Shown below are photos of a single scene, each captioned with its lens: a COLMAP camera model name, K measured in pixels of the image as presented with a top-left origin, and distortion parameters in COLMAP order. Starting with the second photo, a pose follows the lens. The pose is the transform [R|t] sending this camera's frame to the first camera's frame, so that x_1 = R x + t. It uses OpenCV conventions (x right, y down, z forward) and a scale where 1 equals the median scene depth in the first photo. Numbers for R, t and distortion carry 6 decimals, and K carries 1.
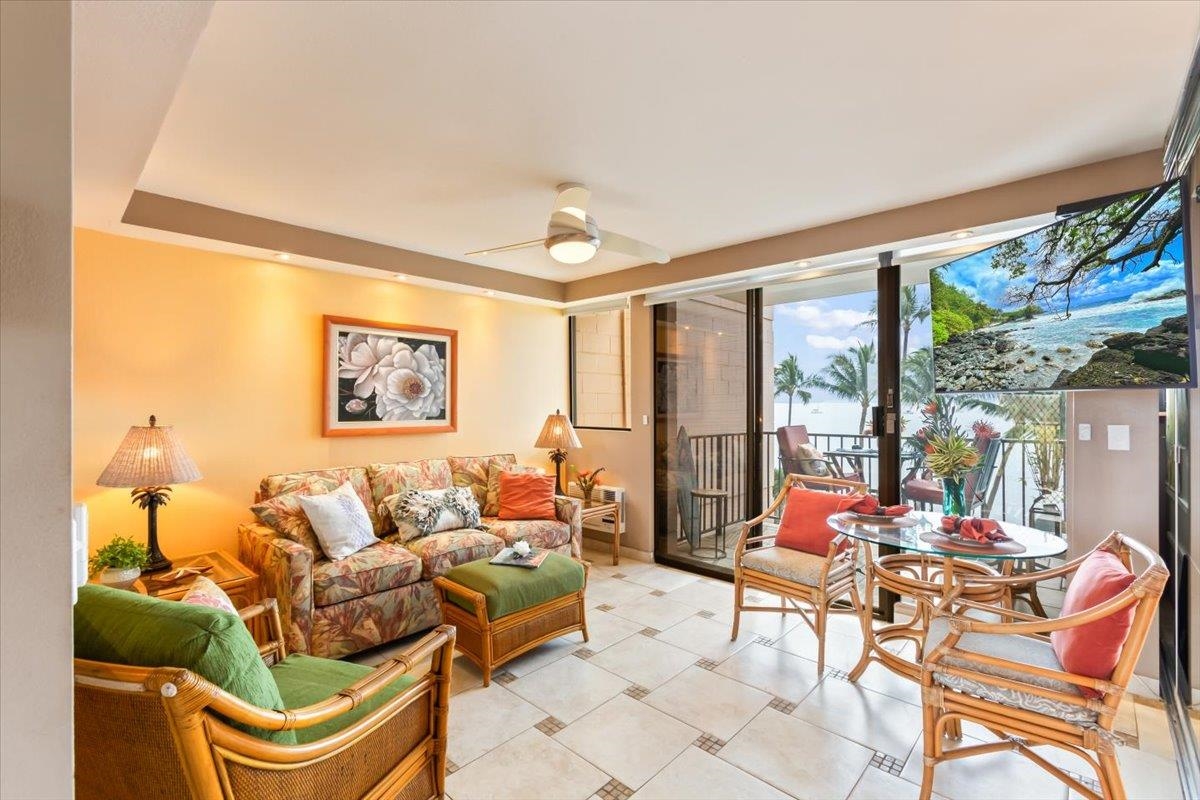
lens RADIAL K [[548.4, 0, 594.0], [0, 548.4, 395.3], [0, 0, 1]] dist [-0.007782, 0.004592]
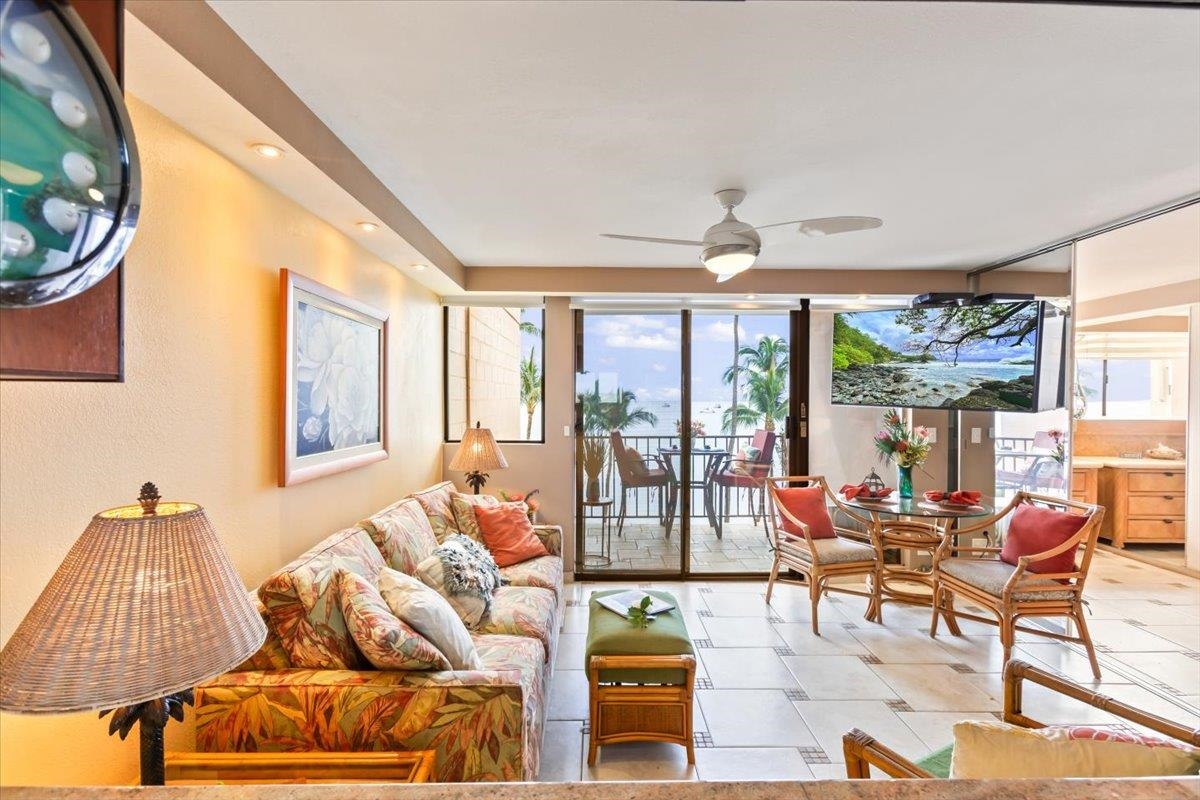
lens RADIAL K [[595.5, 0, 580.6], [0, 595.5, 407.5], [0, 0, 1]] dist [-0.017058, 0.007011]
pose [[0.689988, -0.019518, 0.723557, -1.038640], [-0.034507, 0.997613, 0.059818, -0.078398], [-0.722997, -0.066241, 0.687668, 0.538143]]
